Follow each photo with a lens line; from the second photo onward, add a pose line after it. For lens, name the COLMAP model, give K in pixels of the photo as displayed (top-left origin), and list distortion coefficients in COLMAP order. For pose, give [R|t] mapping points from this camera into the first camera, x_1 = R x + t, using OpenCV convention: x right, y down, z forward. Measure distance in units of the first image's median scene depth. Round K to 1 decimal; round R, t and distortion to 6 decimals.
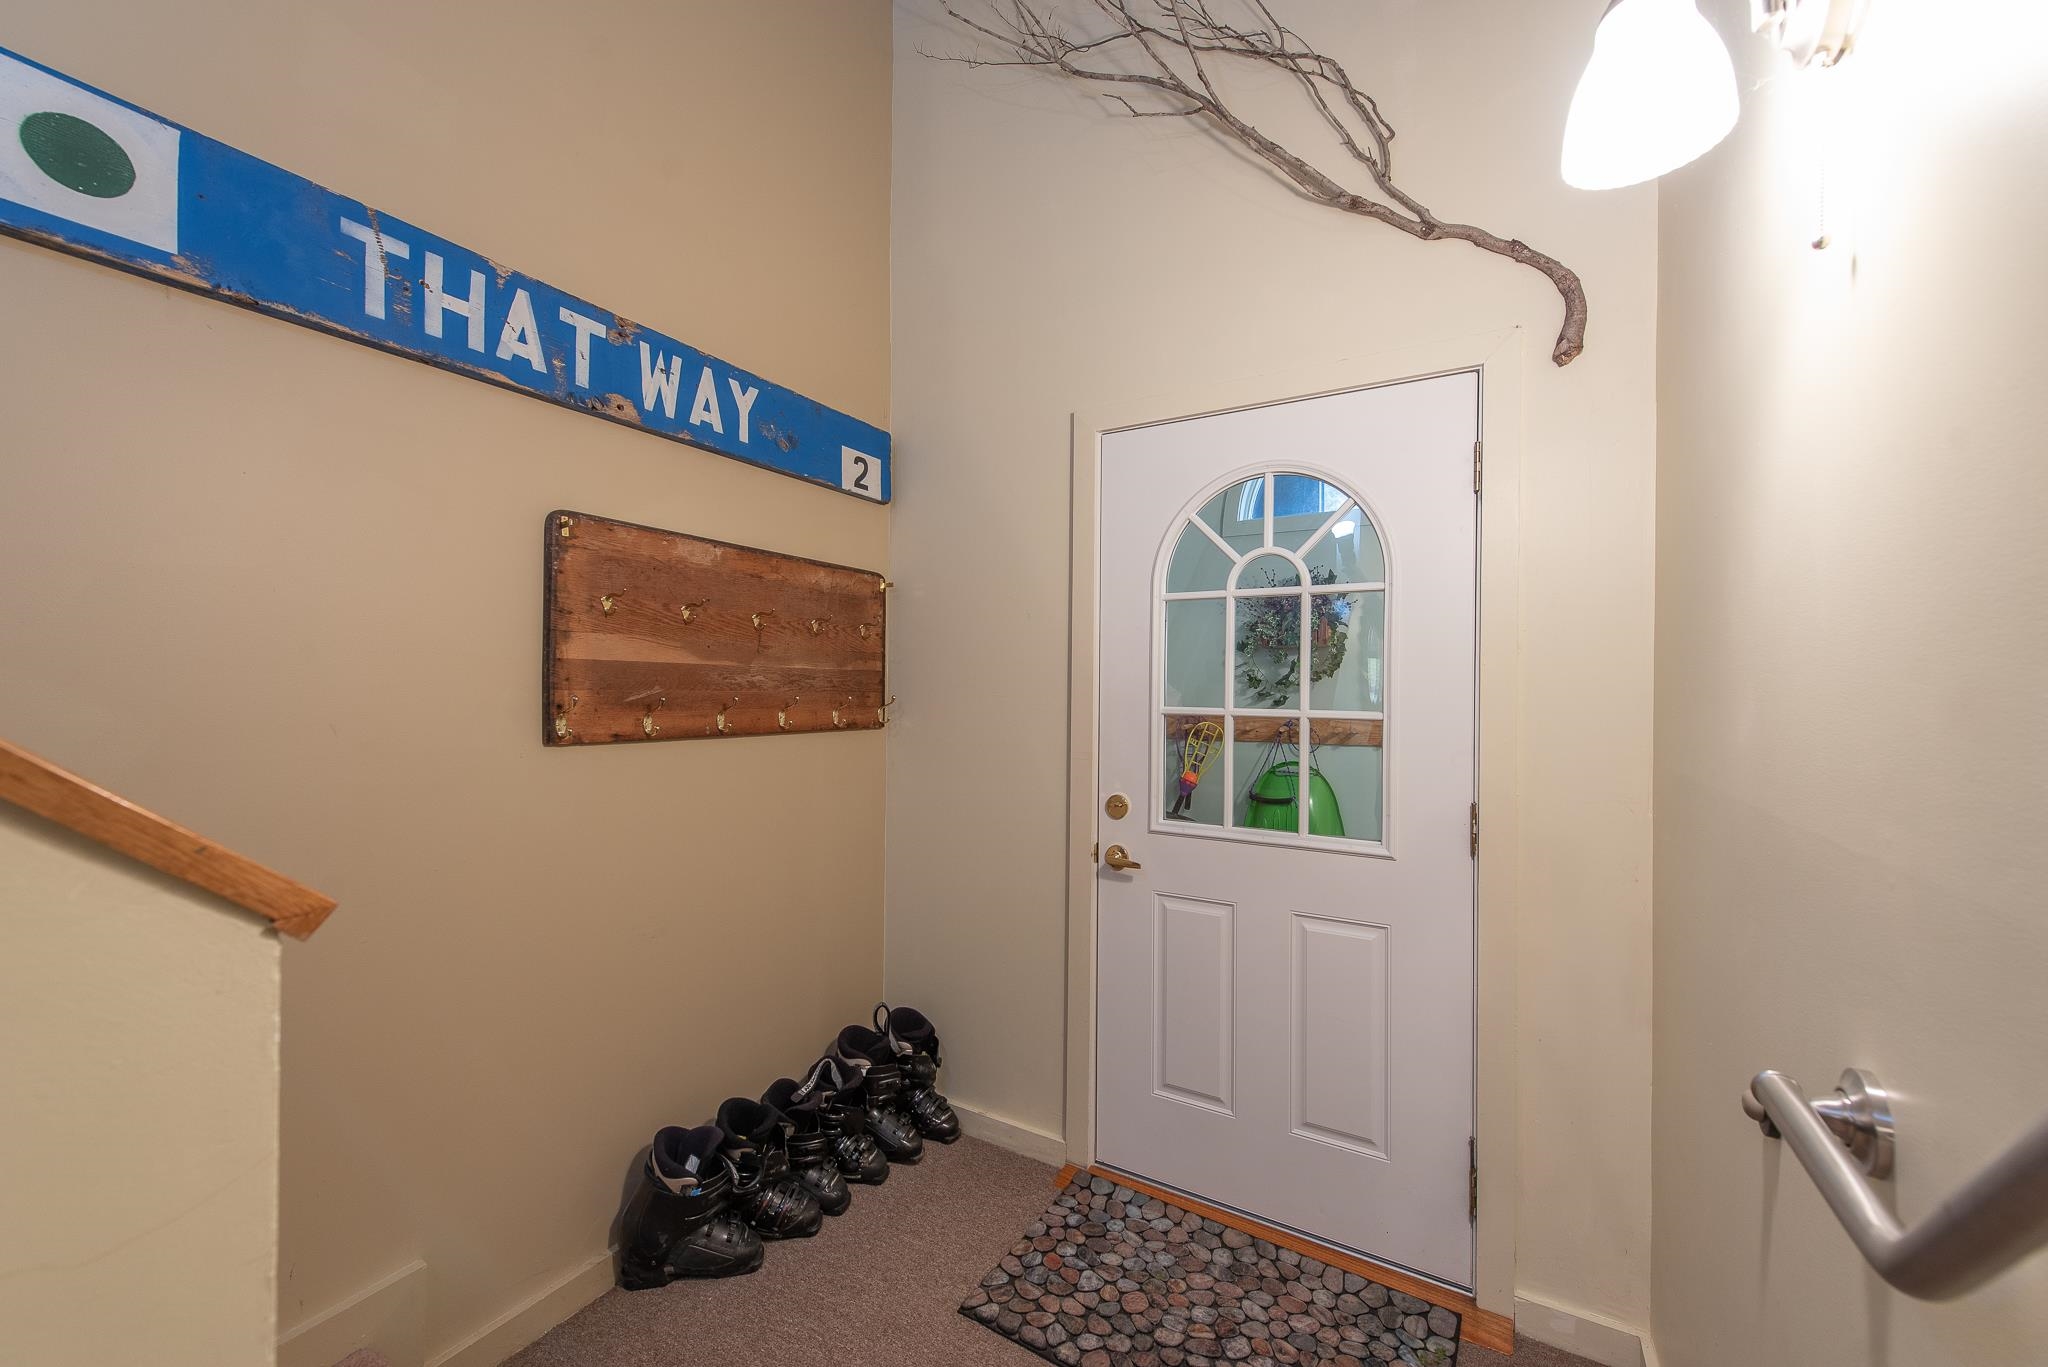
lens RADIAL K [[800.7, 0, 1031.2], [0, 800.7, 688.0], [0, 0, 1]] dist [0.001172, 0.000130]
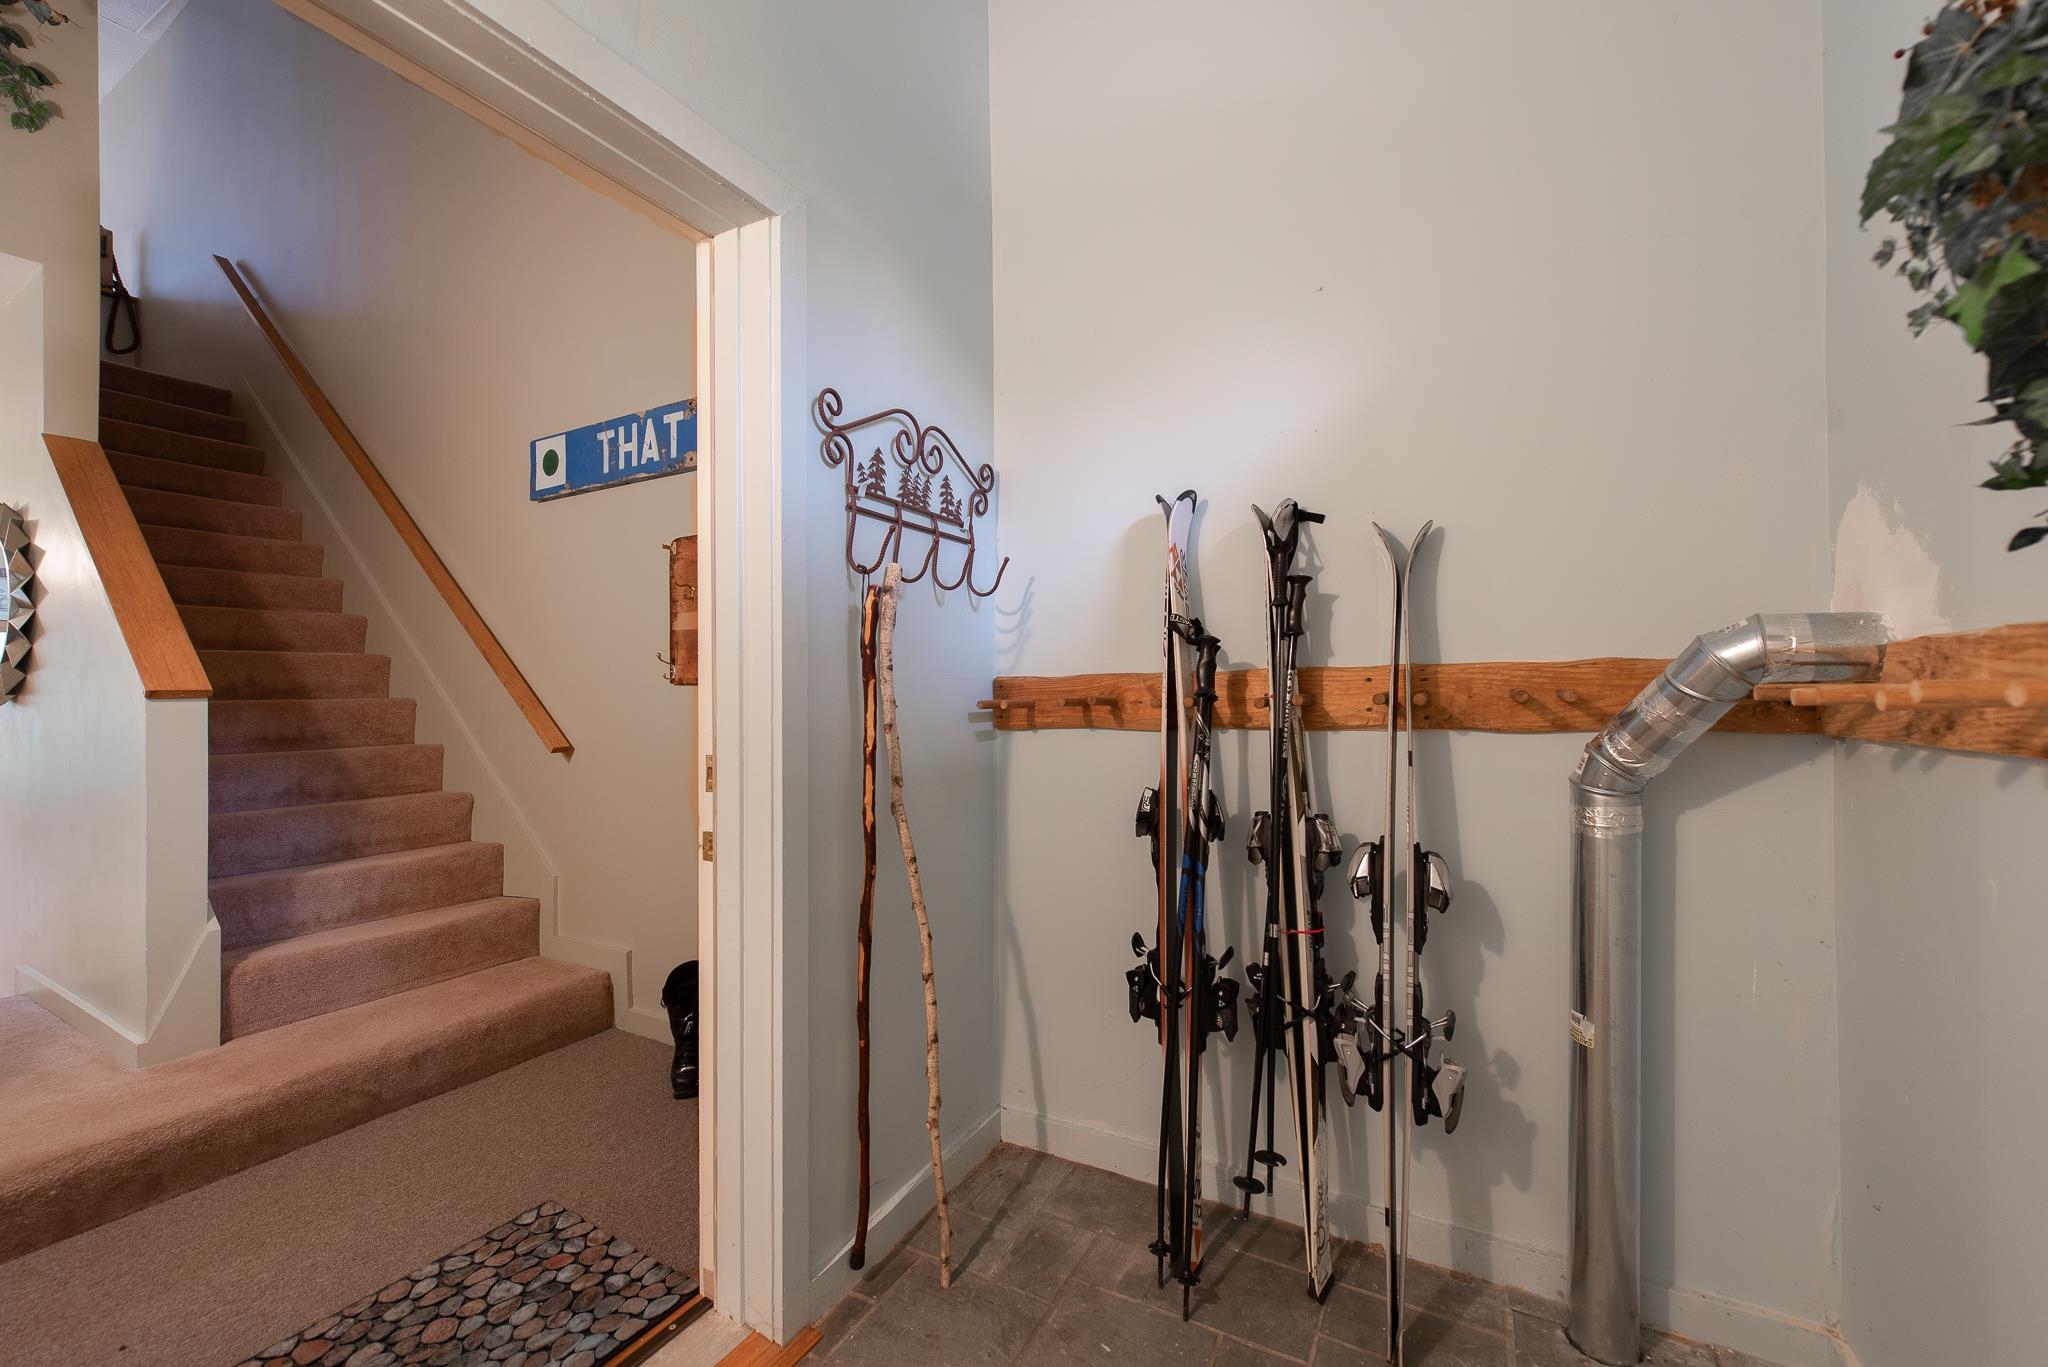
lens RADIAL K [[800.7, 0, 1011.0], [0, 800.7, 689.1], [0, 0, 1]] dist [0.001172, 0.000130]
pose [[0.008974, -0.011793, -0.999890, 1.011721], [0.009314, 0.999888, -0.011709, 0.103899], [0.999916, -0.009208, 0.009083, 1.634184]]
